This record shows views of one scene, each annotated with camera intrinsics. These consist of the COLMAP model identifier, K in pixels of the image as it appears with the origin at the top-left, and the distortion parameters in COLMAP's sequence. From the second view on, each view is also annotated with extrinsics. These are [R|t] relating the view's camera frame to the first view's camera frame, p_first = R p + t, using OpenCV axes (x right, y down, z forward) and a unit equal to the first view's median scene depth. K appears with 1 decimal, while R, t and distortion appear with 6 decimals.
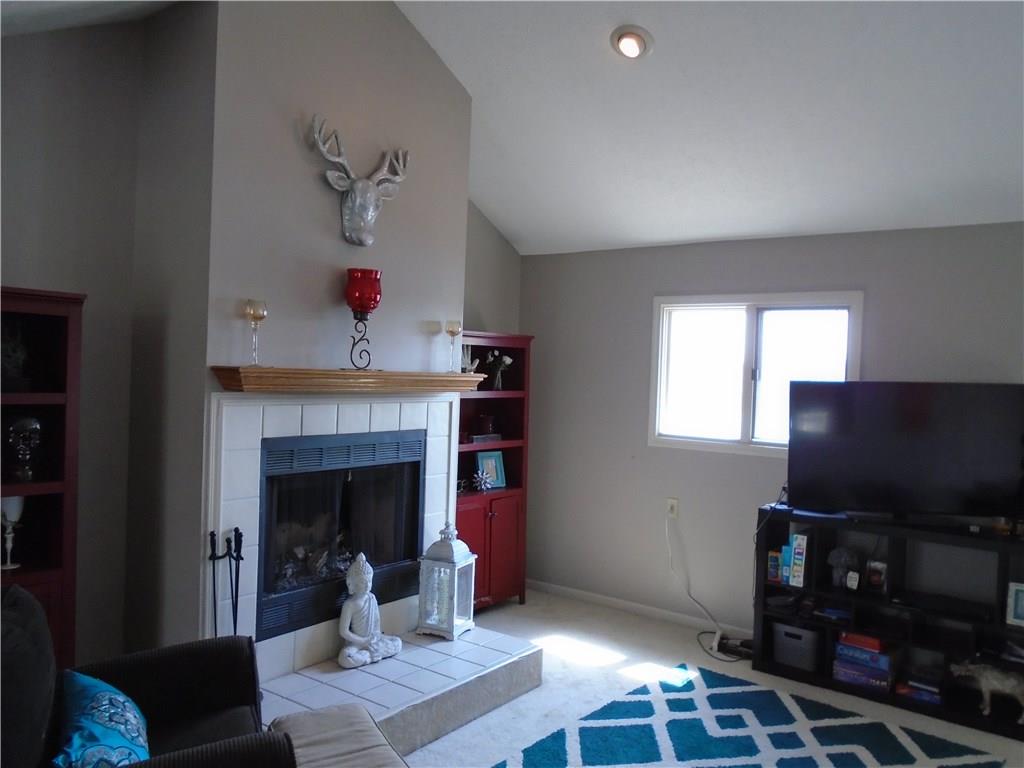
lens RADIAL K [[785.4, 0, 507.8], [0, 785.4, 378.6], [0, 0, 1]] dist [-0.015849, 0.003412]
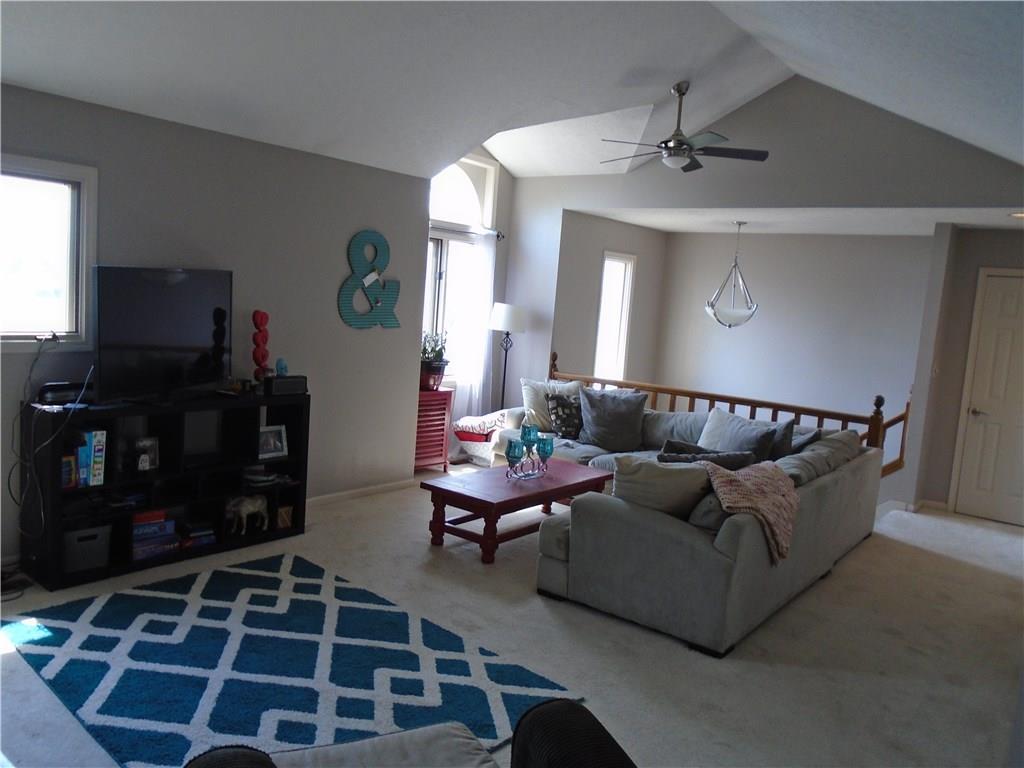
lens RADIAL K [[785.4, 0, 512.1], [0, 785.4, 377.9], [0, 0, 1]] dist [-0.015849, 0.003412]
pose [[0.023759, -0.141694, 0.989625, -0.586749], [-0.053543, 0.988304, 0.142790, -0.027194], [-0.998283, -0.056380, 0.015894, 0.536020]]
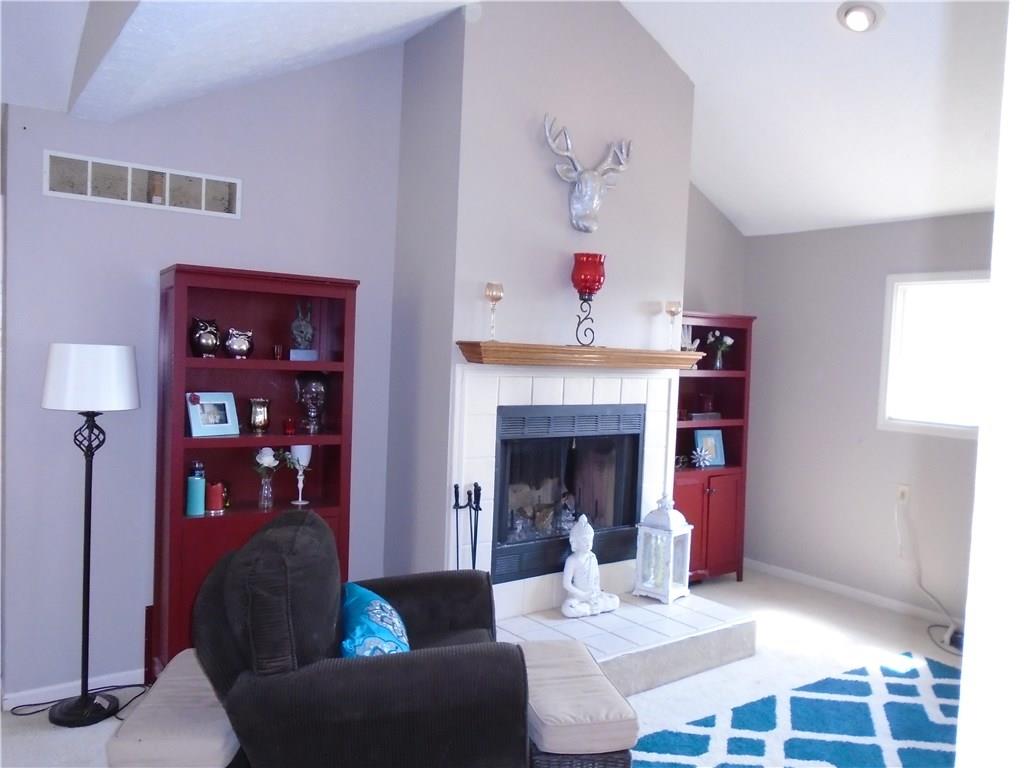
lens RADIAL K [[785.4, 0, 505.8], [0, 785.4, 376.9], [0, 0, 1]] dist [-0.015849, 0.003412]
pose [[0.959223, 0.015563, -0.282221, 0.014548], [-0.011215, 0.999792, 0.017017, 0.013448], [0.282427, -0.013158, 0.959198, -0.073609]]
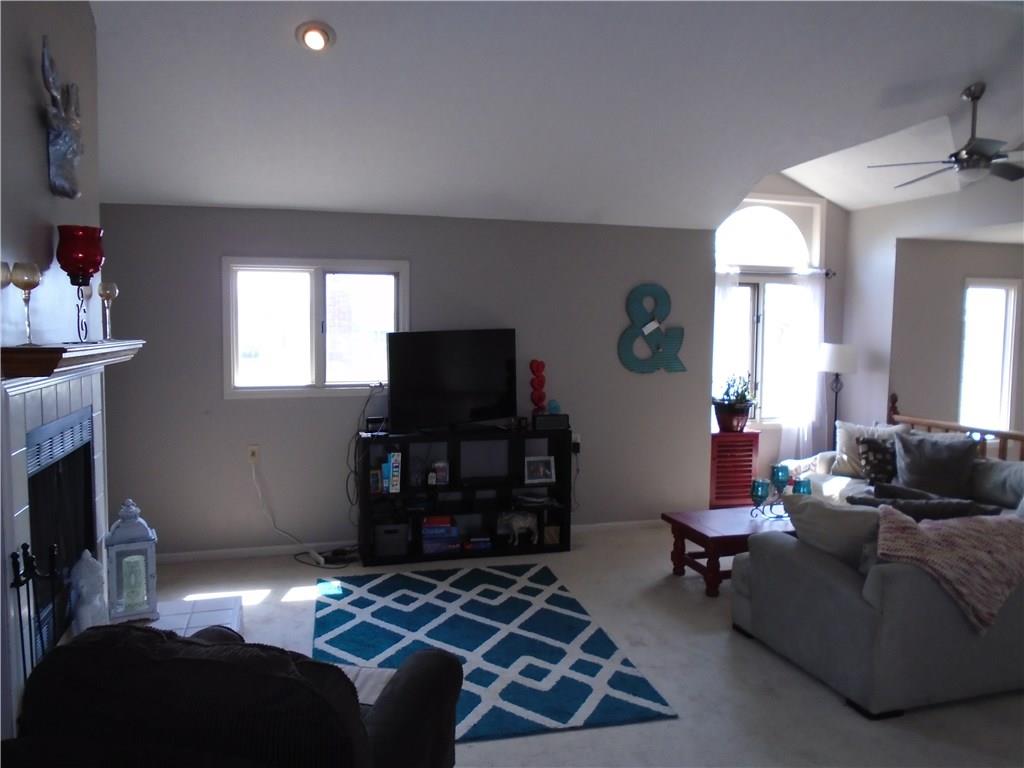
lens RADIAL K [[785.4, 0, 509.5], [0, 785.4, 378.2], [0, 0, 1]] dist [-0.015849, 0.003412]
pose [[0.591680, -0.087775, 0.801380, -0.586816], [0.027588, 0.995677, 0.088688, -0.033974], [-0.805701, -0.030366, 0.591544, 0.099461]]
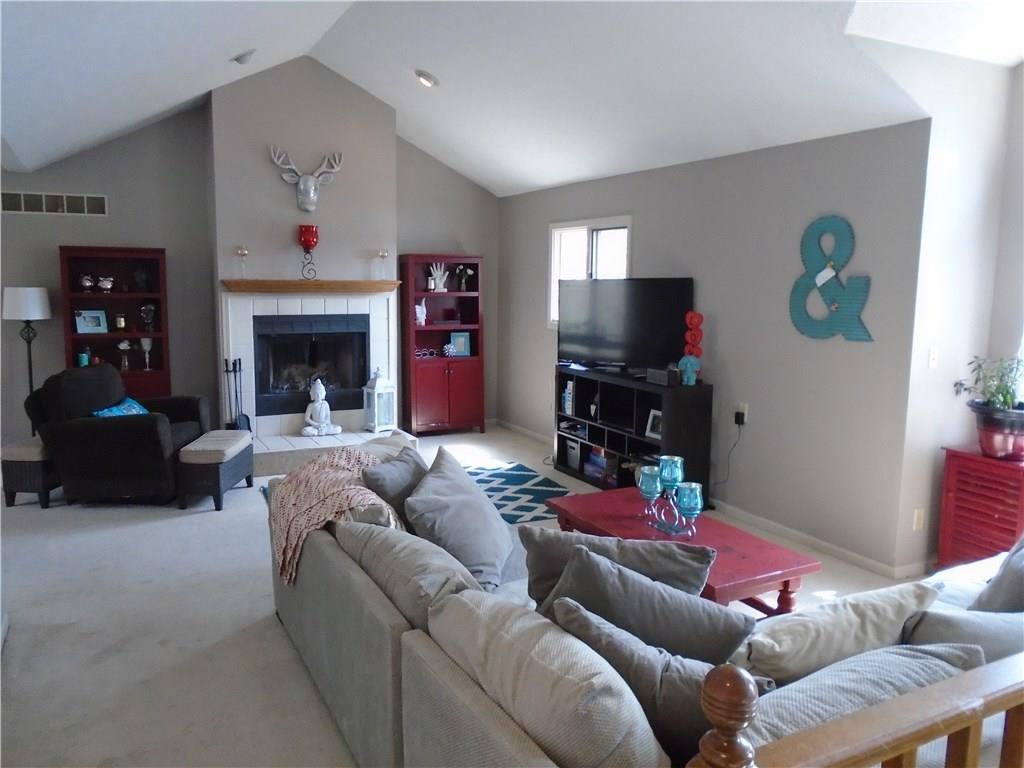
lens RADIAL K [[785.4, 0, 508.7], [0, 785.4, 375.2], [0, 0, 1]] dist [-0.015849, 0.003412]
pose [[0.899883, 0.026739, -0.435311, 1.015940], [0.017532, 0.995094, 0.097367, 0.040103], [0.435779, -0.095251, 0.894999, -0.461007]]
